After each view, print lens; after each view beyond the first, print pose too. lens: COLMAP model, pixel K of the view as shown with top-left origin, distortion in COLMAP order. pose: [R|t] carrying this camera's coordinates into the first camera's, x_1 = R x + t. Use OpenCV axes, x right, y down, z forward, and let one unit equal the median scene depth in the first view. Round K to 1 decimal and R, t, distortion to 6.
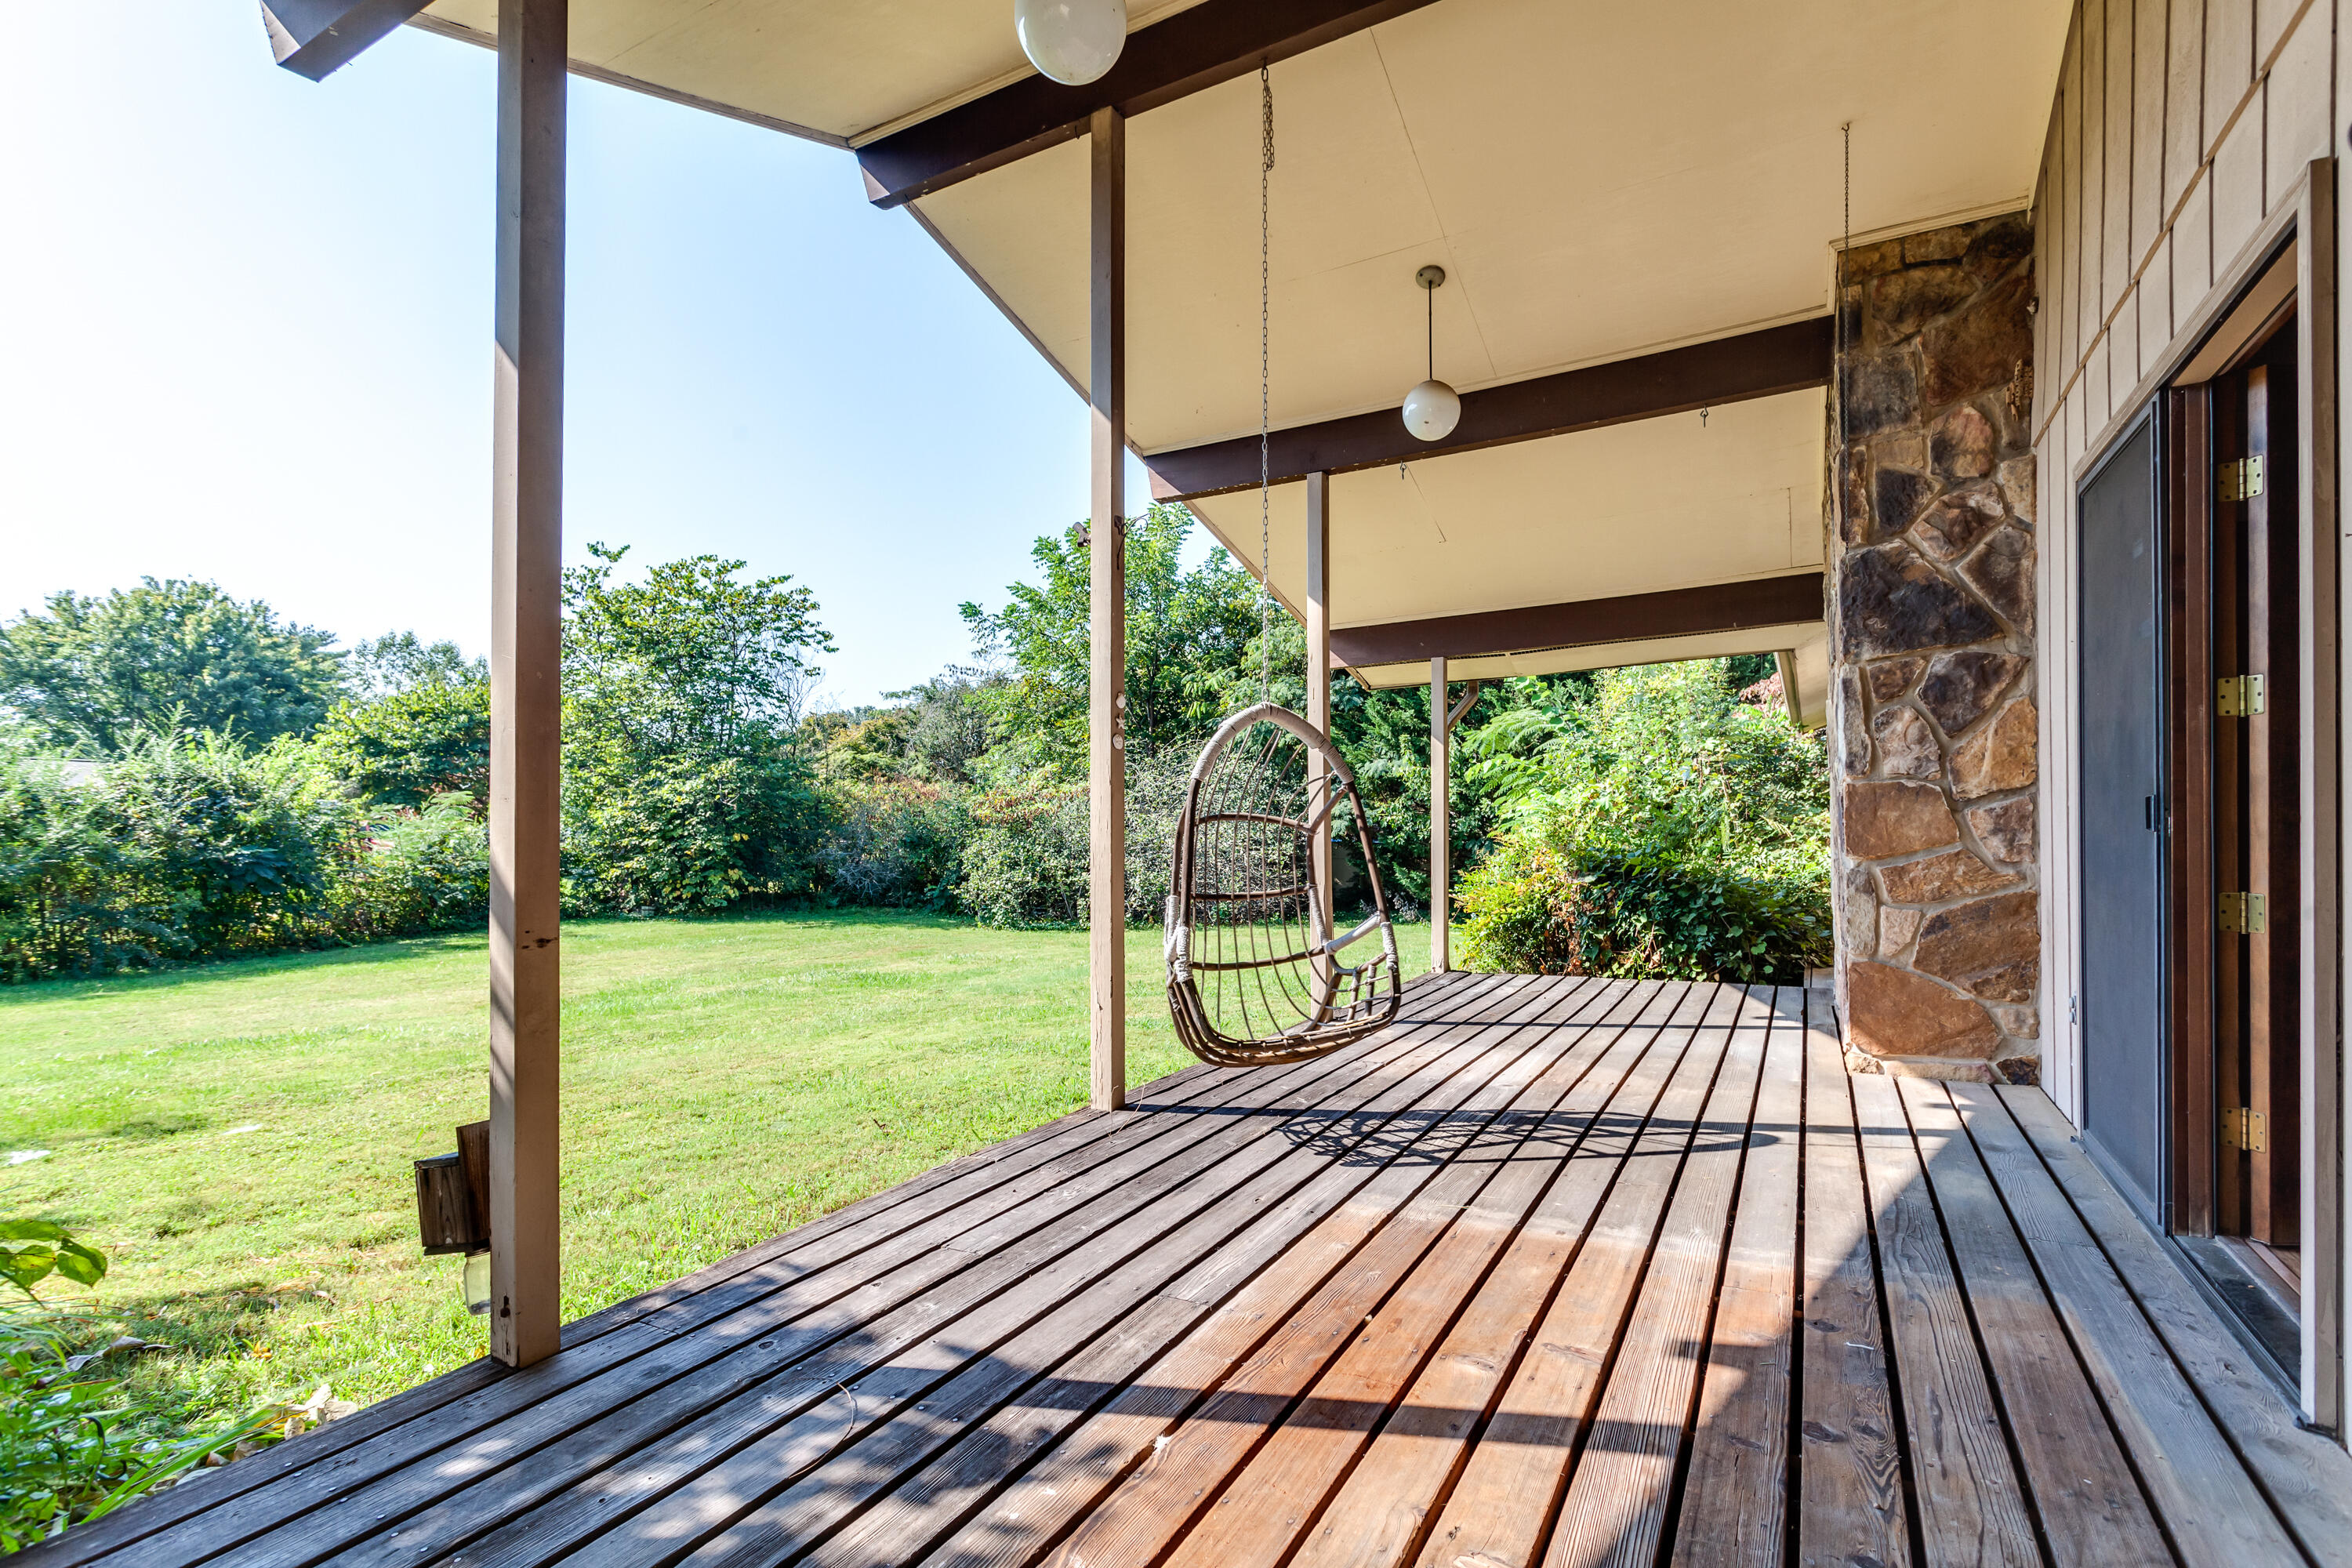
lens RADIAL K [[1132.7, 0, 1171.2], [0, 1132.7, 787.4], [0, 0, 1]] dist [0.005096, 0.000876]
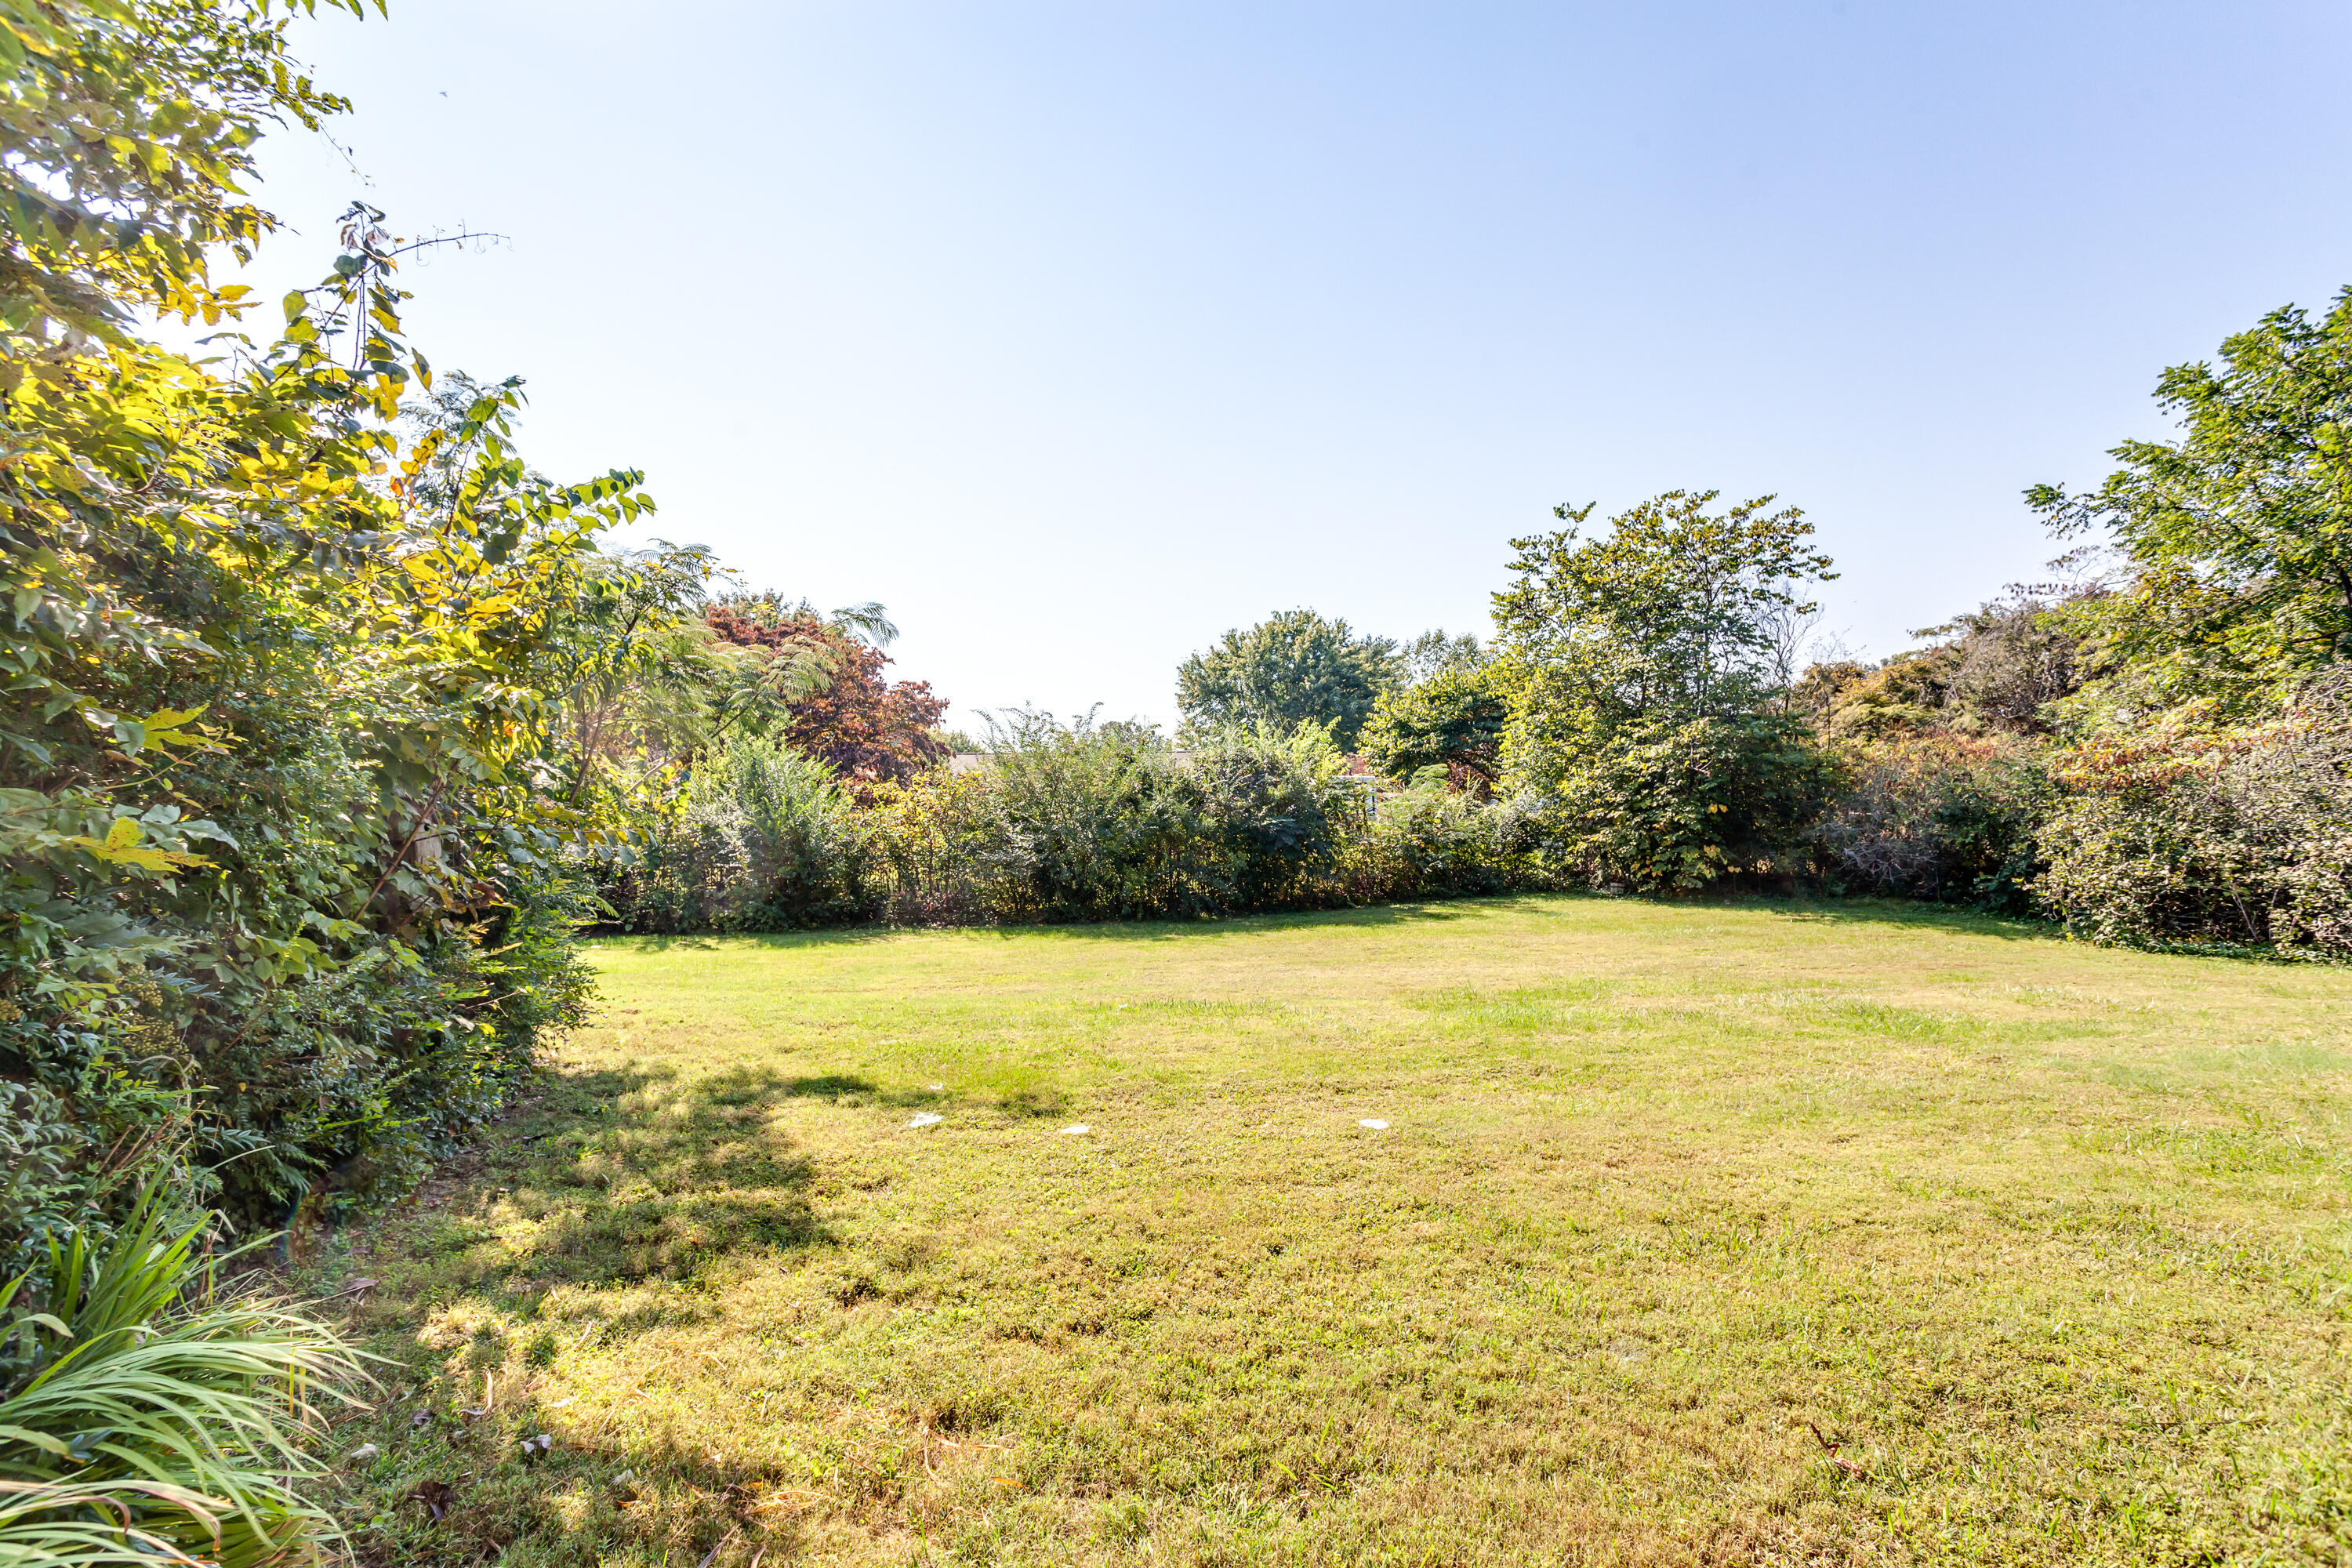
lens RADIAL K [[1132.7, 0, 1171.2], [0, 1132.7, 787.4], [0, 0, 1]] dist [0.005096, 0.000876]
pose [[0.672452, -0.012993, -0.740027, -0.018449], [0.032682, 0.999392, 0.012151, 0.003351], [0.739419, -0.032356, 0.672468, 0.102748]]
